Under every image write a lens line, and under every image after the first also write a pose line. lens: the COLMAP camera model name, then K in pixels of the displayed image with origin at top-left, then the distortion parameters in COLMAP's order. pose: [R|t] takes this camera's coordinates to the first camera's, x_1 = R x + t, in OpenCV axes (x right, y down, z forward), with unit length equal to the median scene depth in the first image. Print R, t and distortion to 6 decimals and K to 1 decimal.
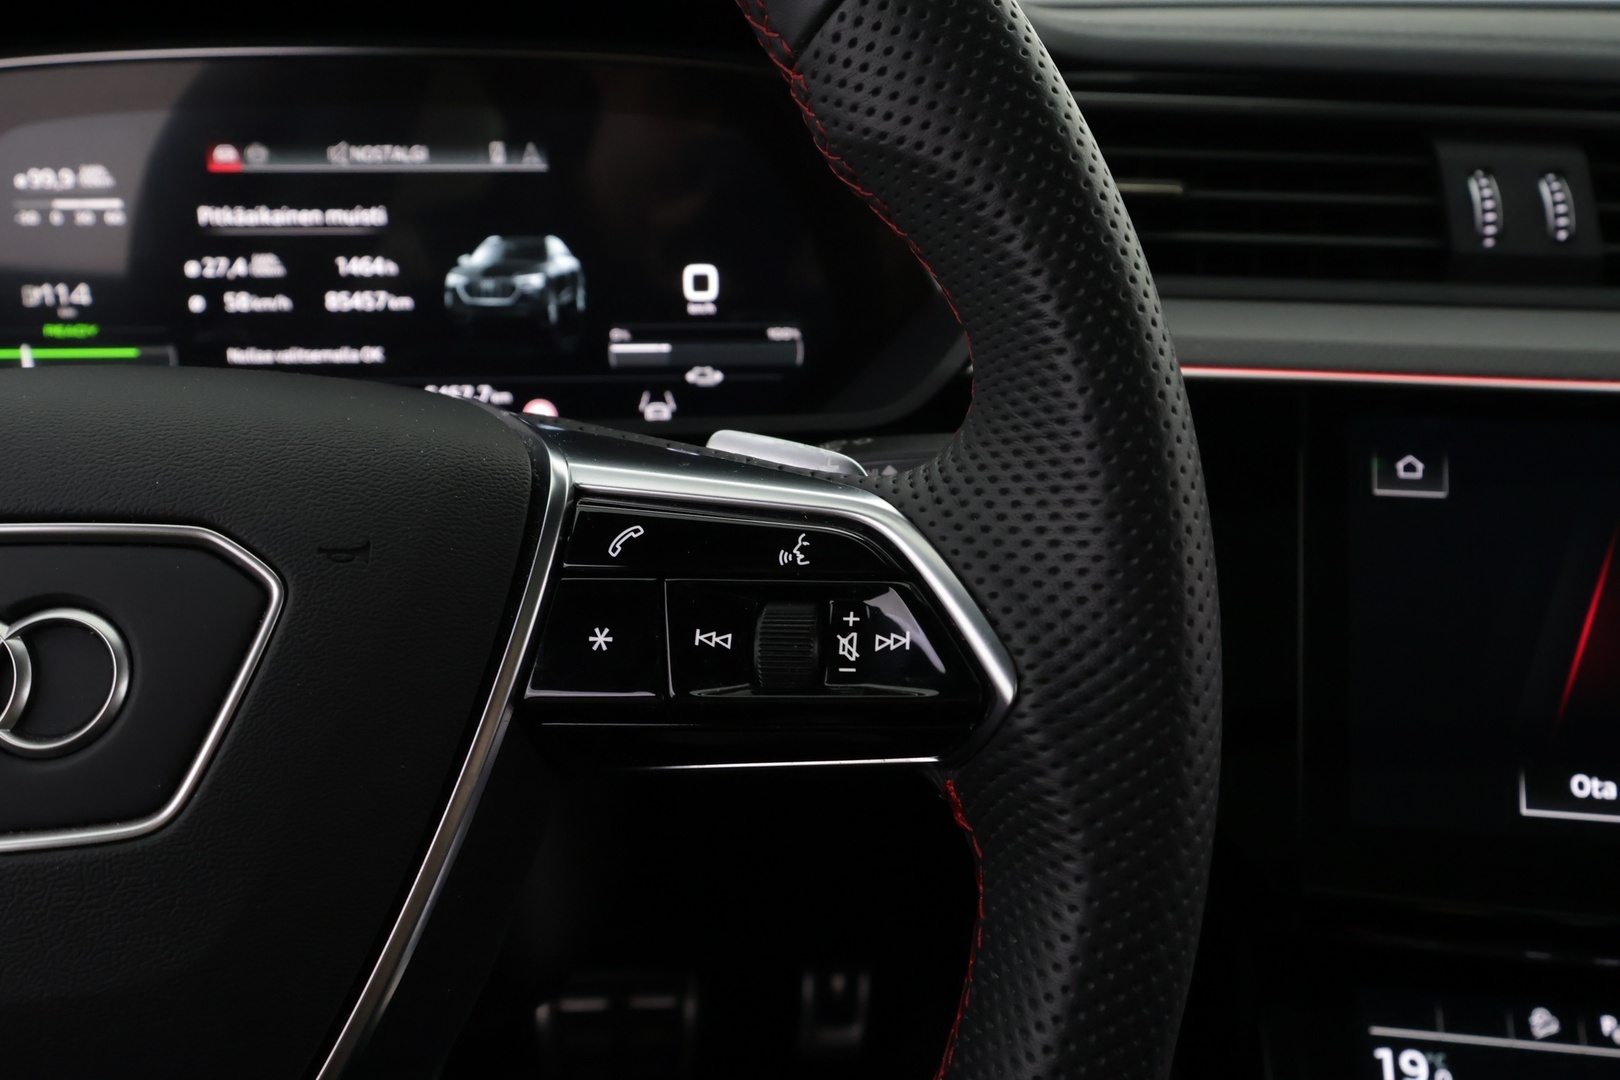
lens RADIAL K [[1306.6, 0, 813.1], [0, 1306.6, 537.1], [0, 0, 1]] dist [0.005934, 0.001079]
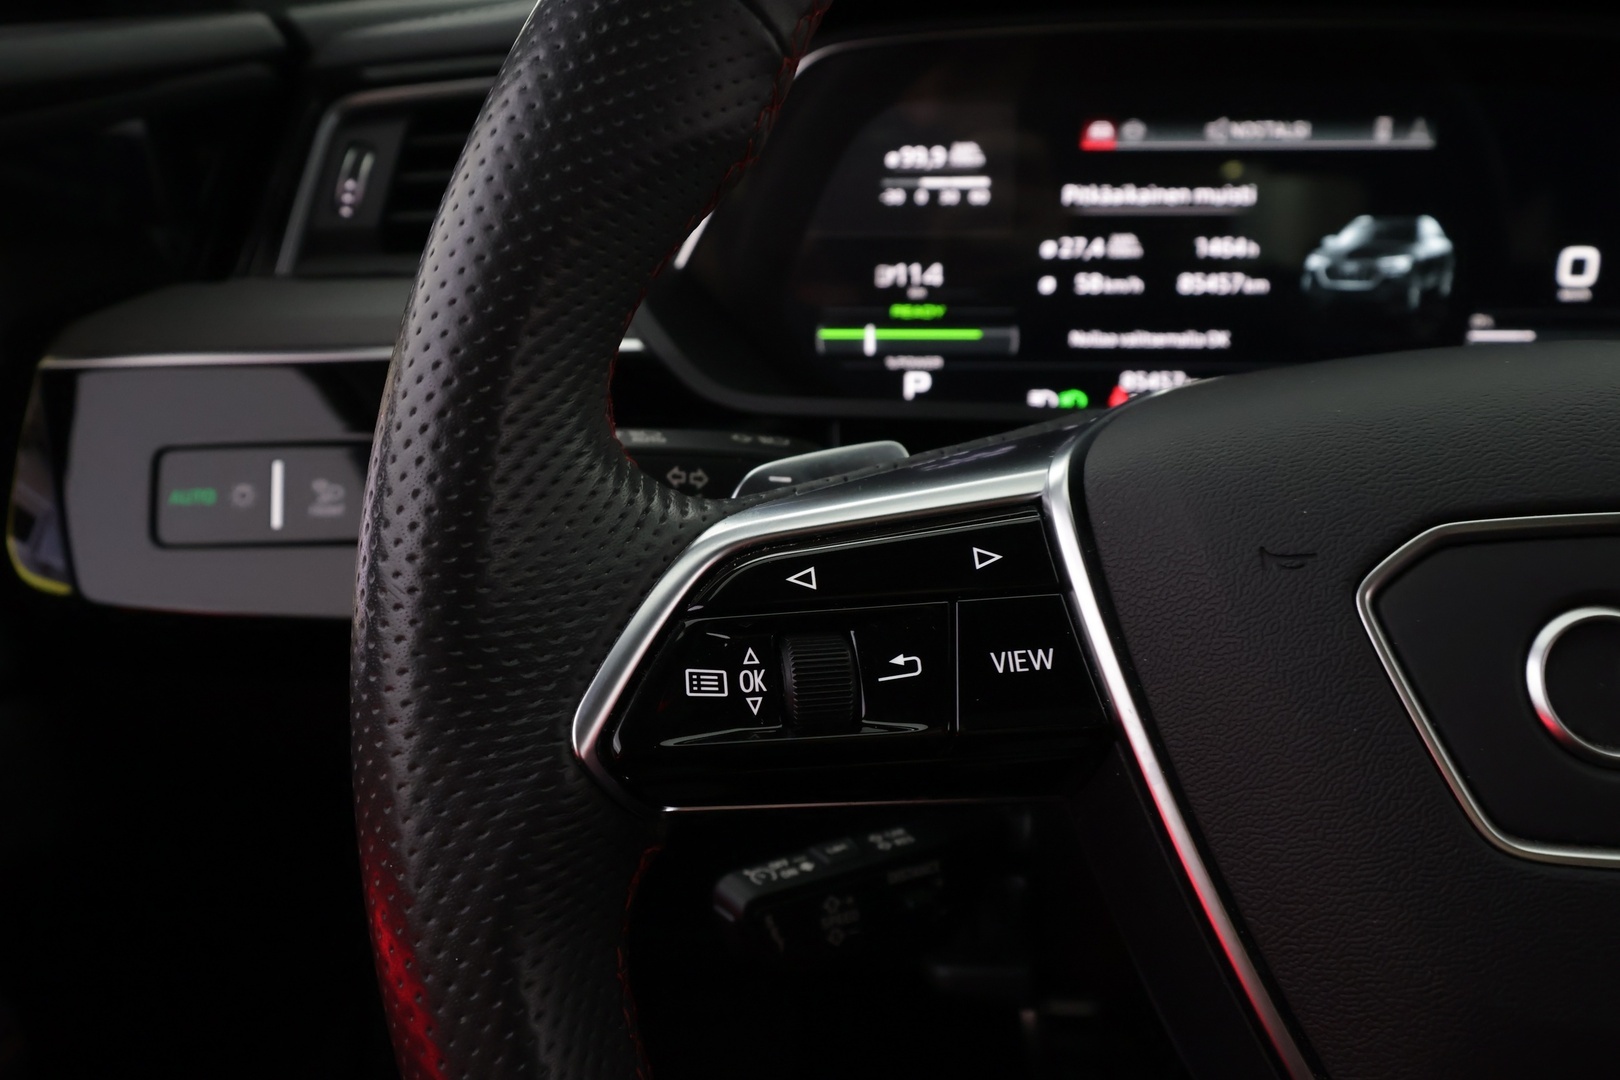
lens RADIAL K [[1306.6, 0, 813.1], [0, 1306.6, 537.1], [0, 0, 1]] dist [0.005934, 0.001079]
pose [[0.995245, 0.027197, -0.093525, -0.549360], [-0.027042, 0.999630, 0.002920, 0.011790], [0.093569, -0.000377, 0.995613, 0.011956]]
